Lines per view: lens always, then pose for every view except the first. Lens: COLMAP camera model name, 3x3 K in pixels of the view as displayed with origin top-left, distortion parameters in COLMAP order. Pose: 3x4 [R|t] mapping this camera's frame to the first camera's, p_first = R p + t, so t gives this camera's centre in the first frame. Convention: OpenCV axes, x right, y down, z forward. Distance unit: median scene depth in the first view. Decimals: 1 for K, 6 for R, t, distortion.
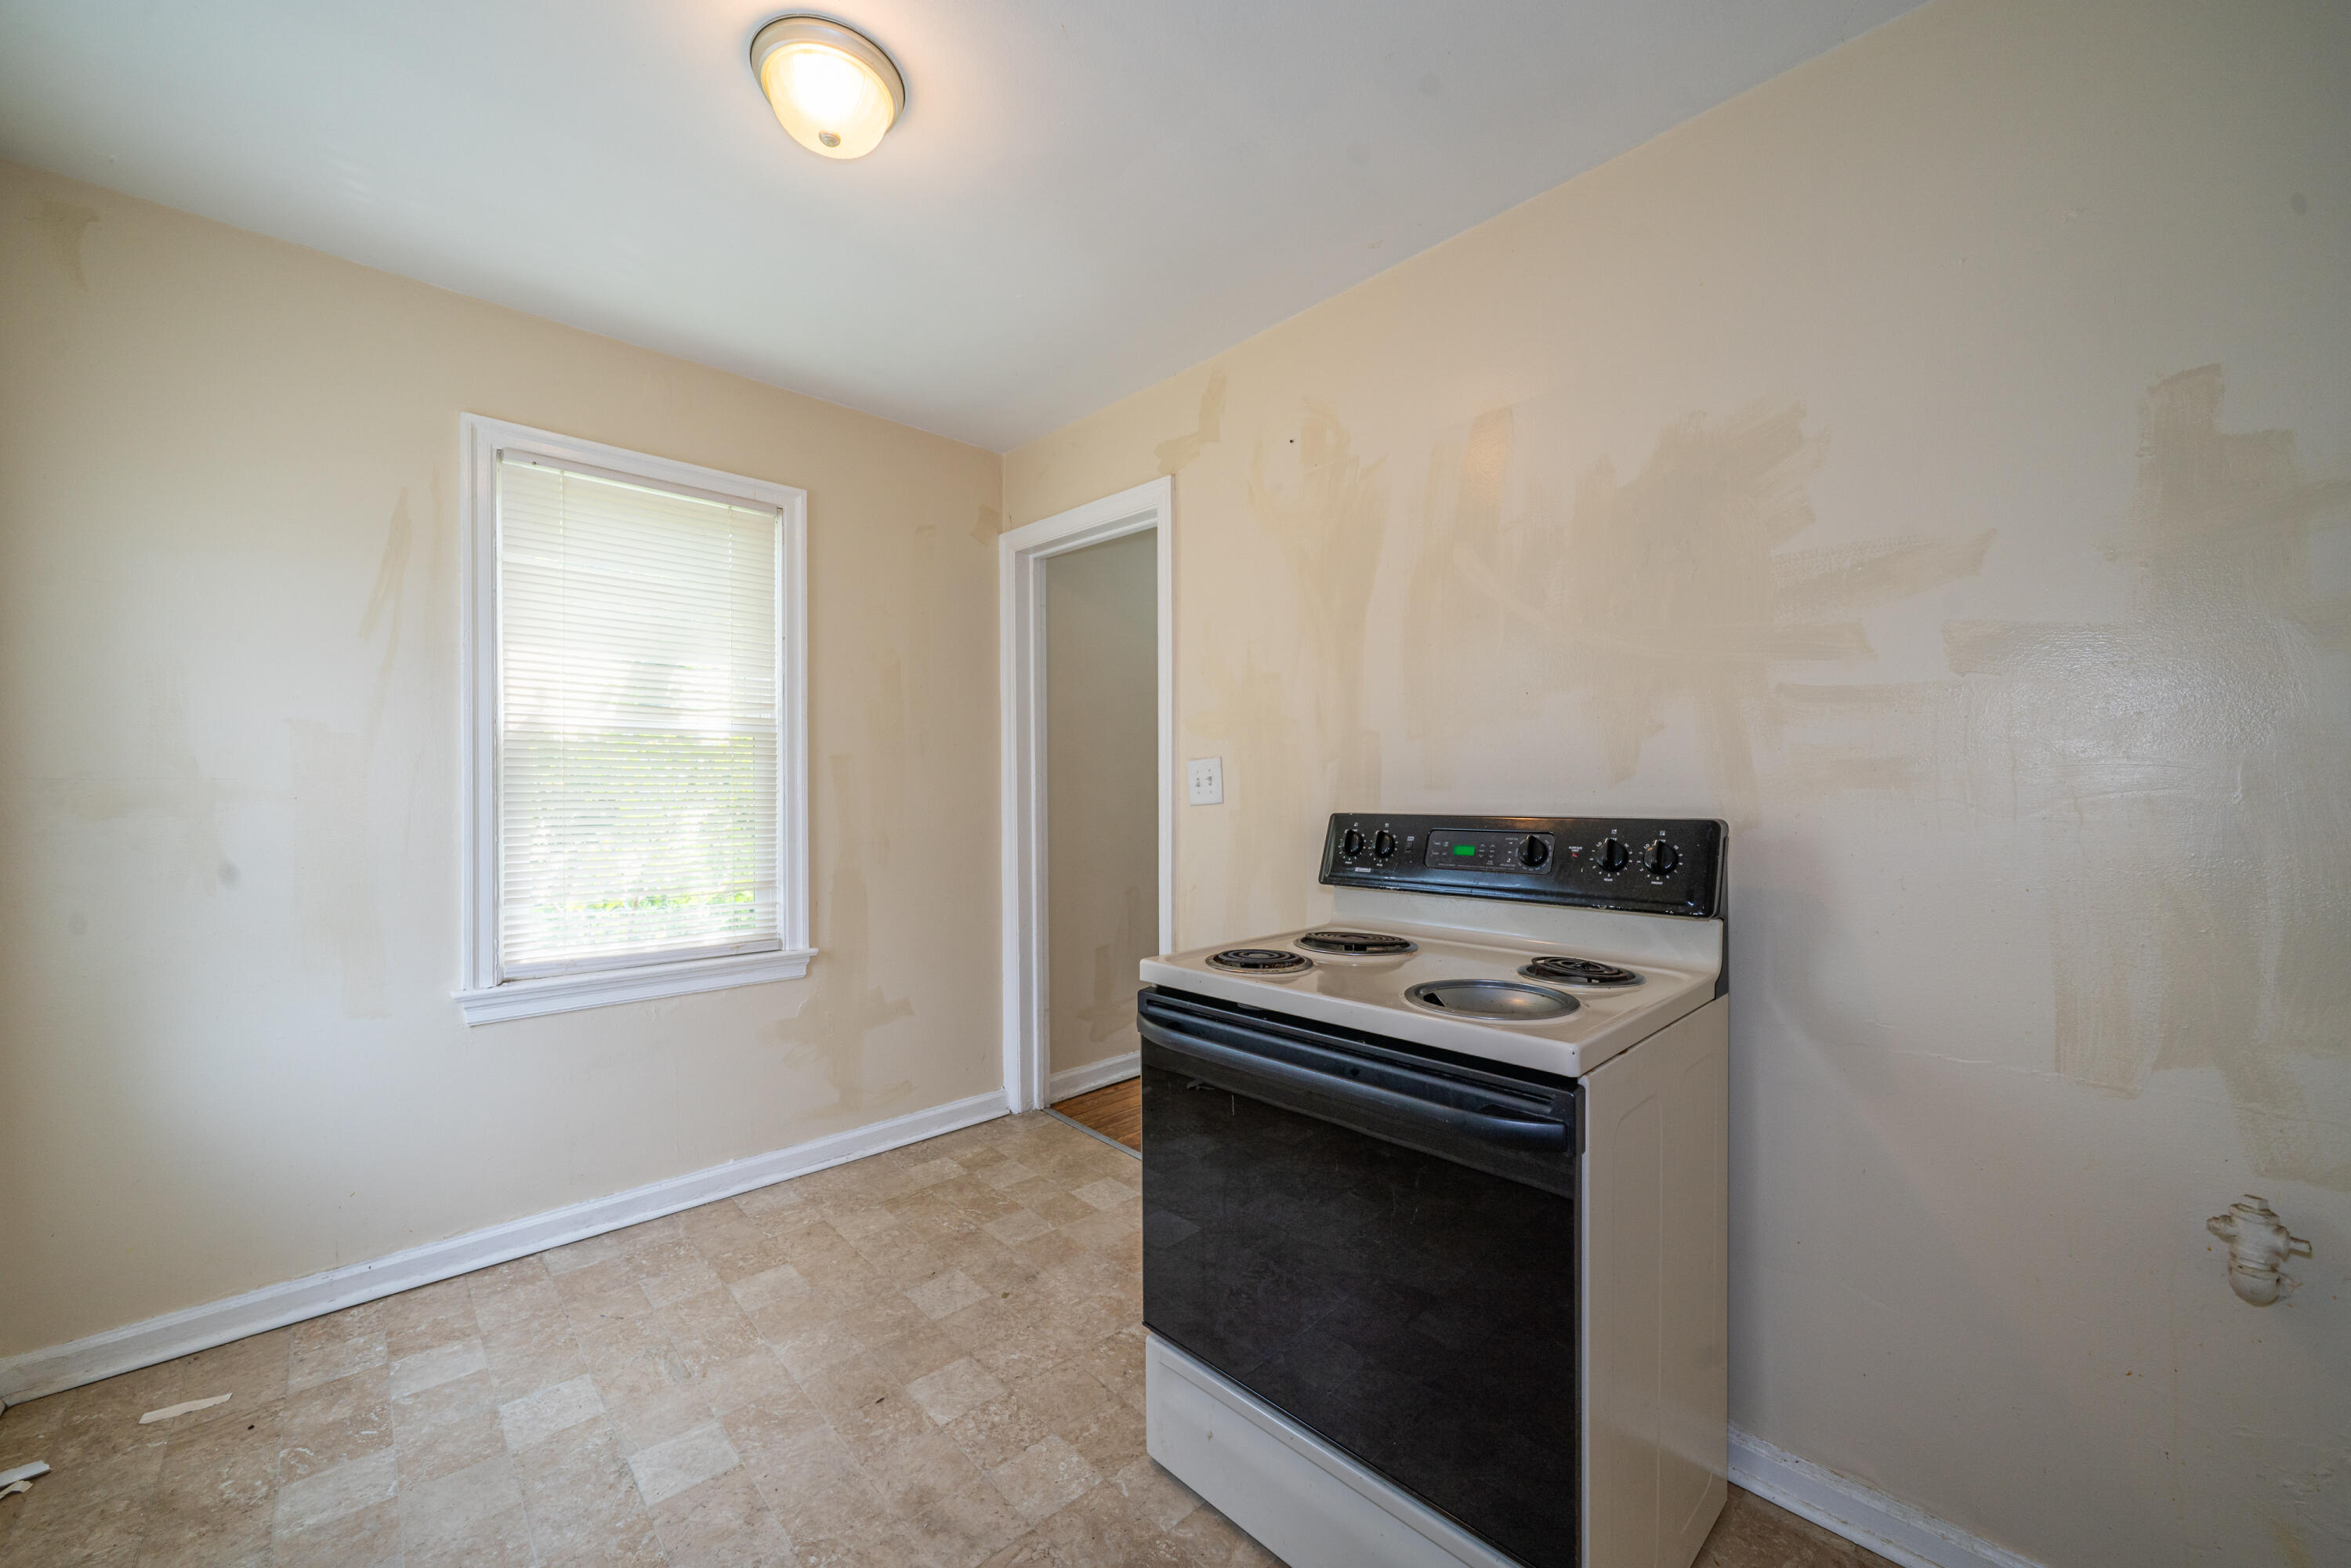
lens RADIAL K [[894.0, 0, 1168.8], [0, 894.0, 795.2], [0, 0, 1]] dist [-0.004915, 0.000565]
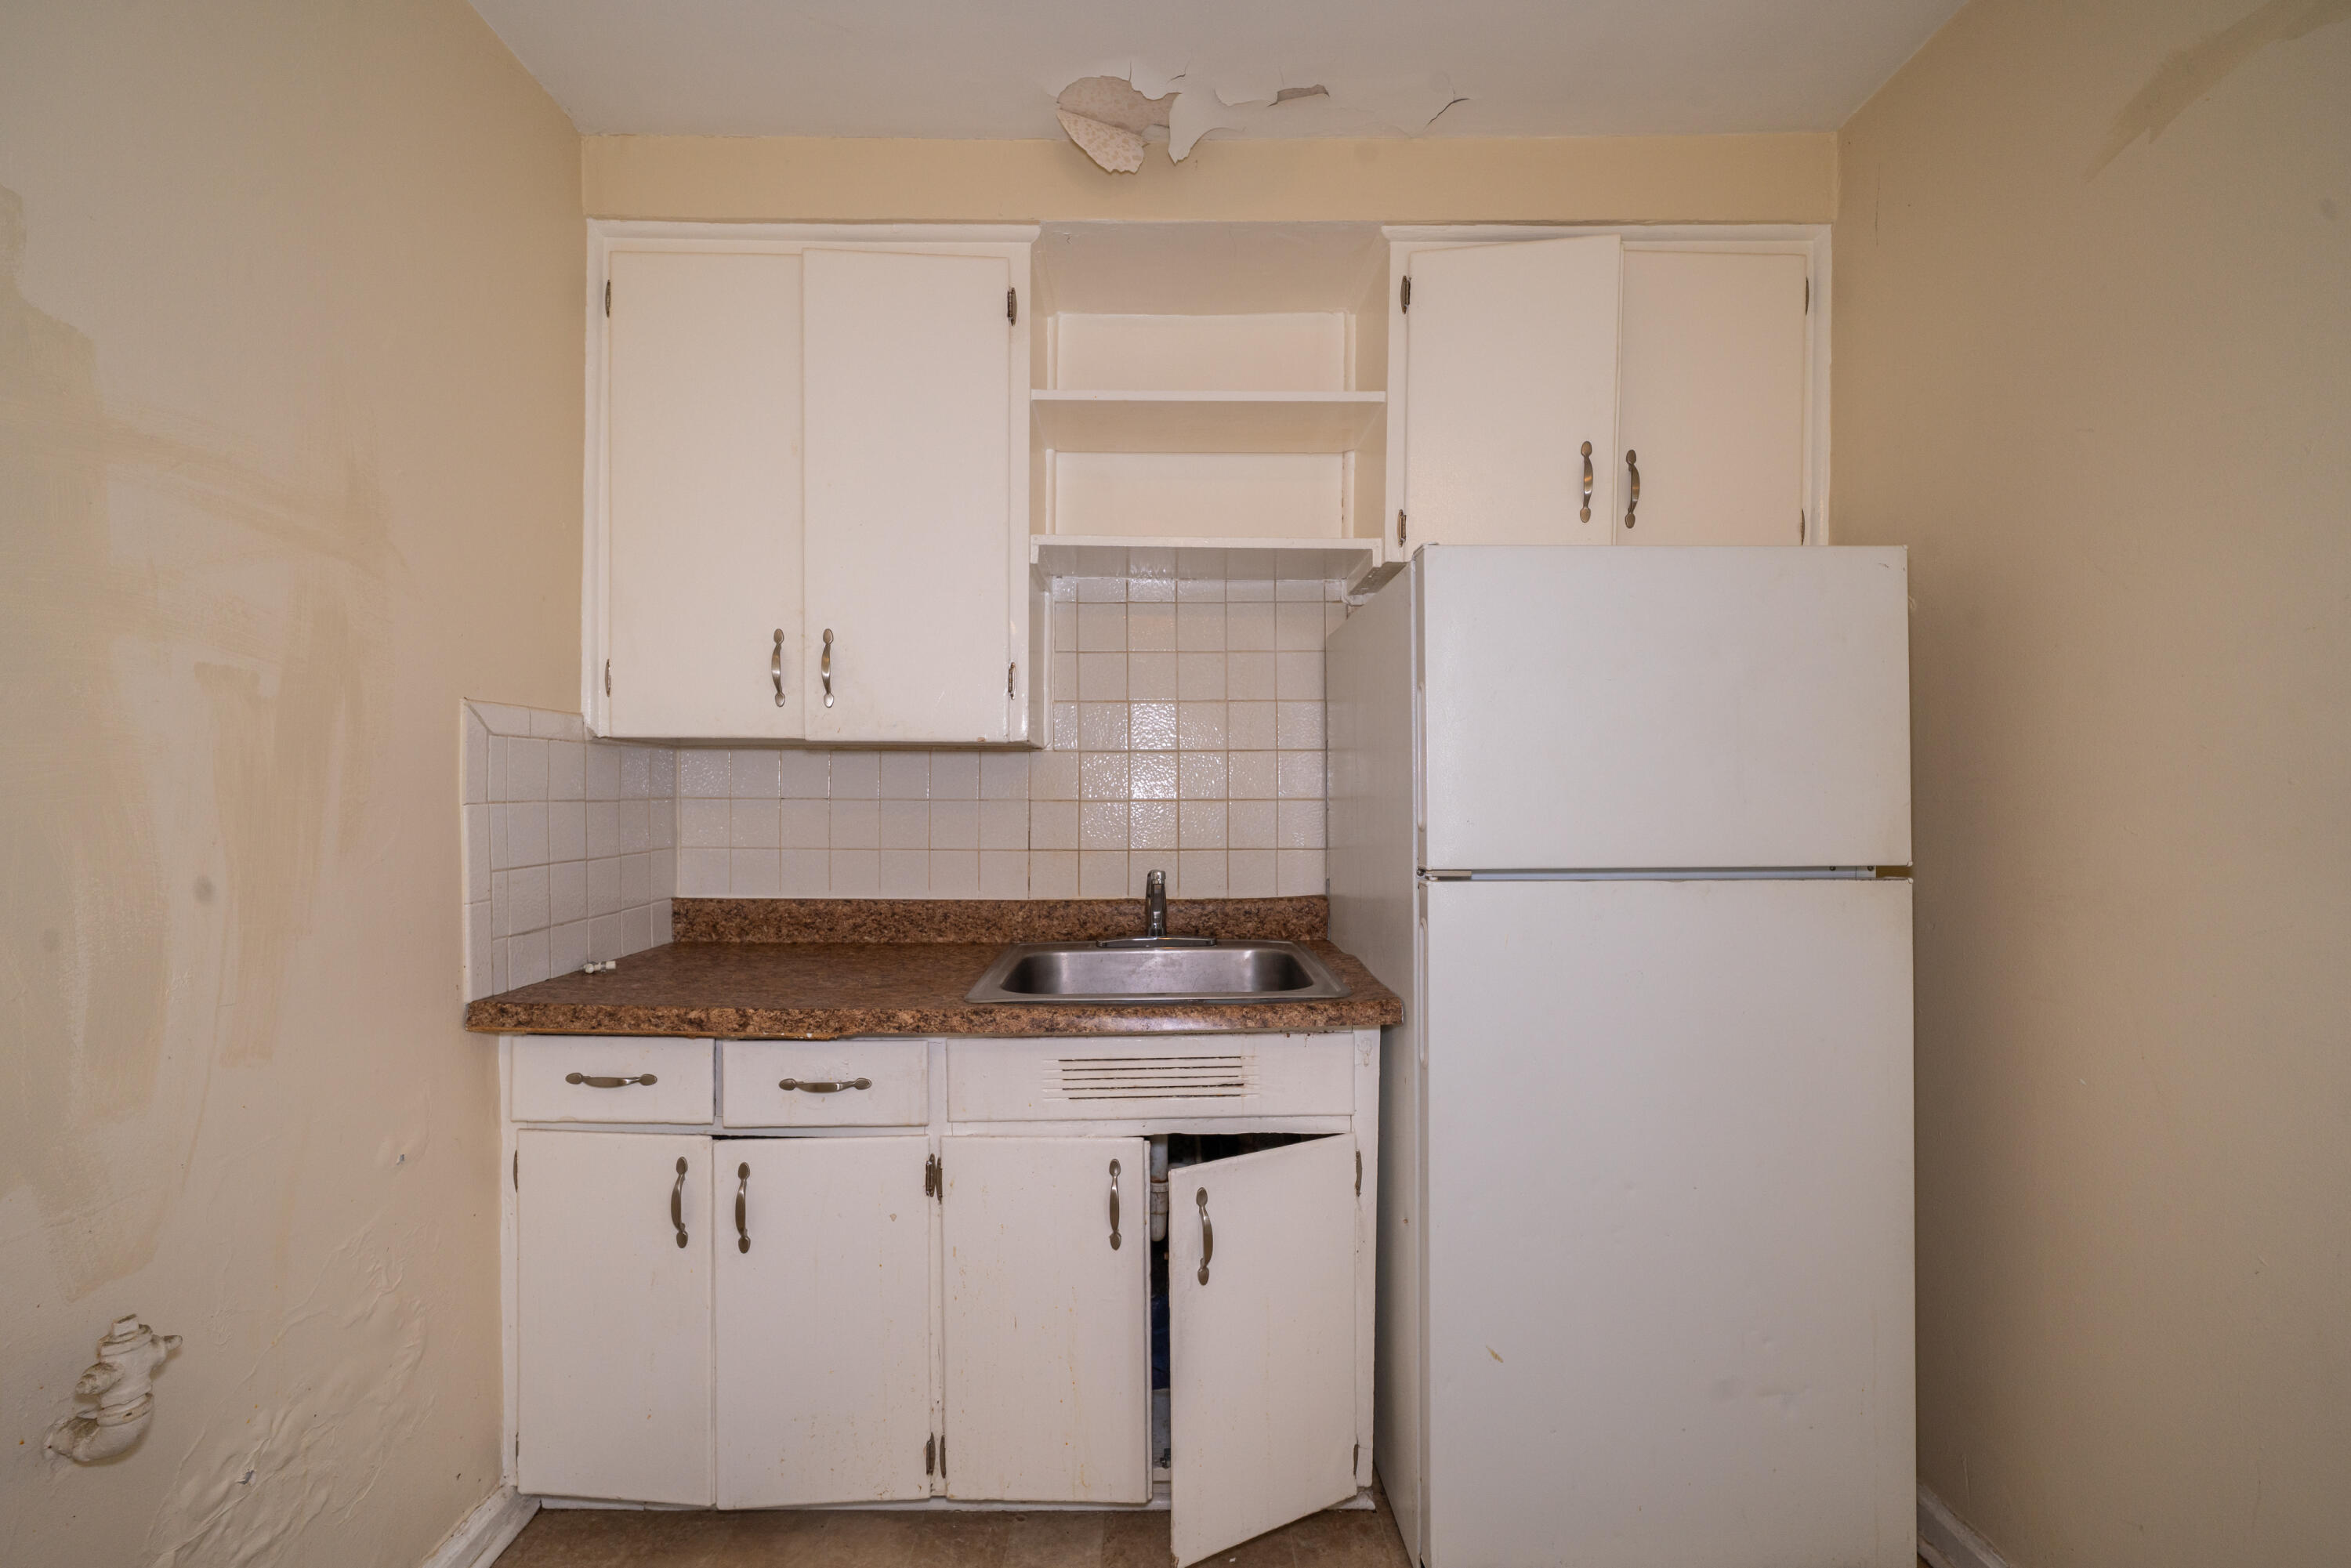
lens RADIAL K [[936.8, 0, 1153.4], [0, 936.8, 803.4], [0, 0, 1]] dist [-0.003274, 0.001171]
pose [[-0.733219, -0.010228, 0.679916, 0.005785], [-0.002214, 0.999917, 0.012655, -0.012774], [-0.679989, 0.007774, -0.733181, 0.980659]]
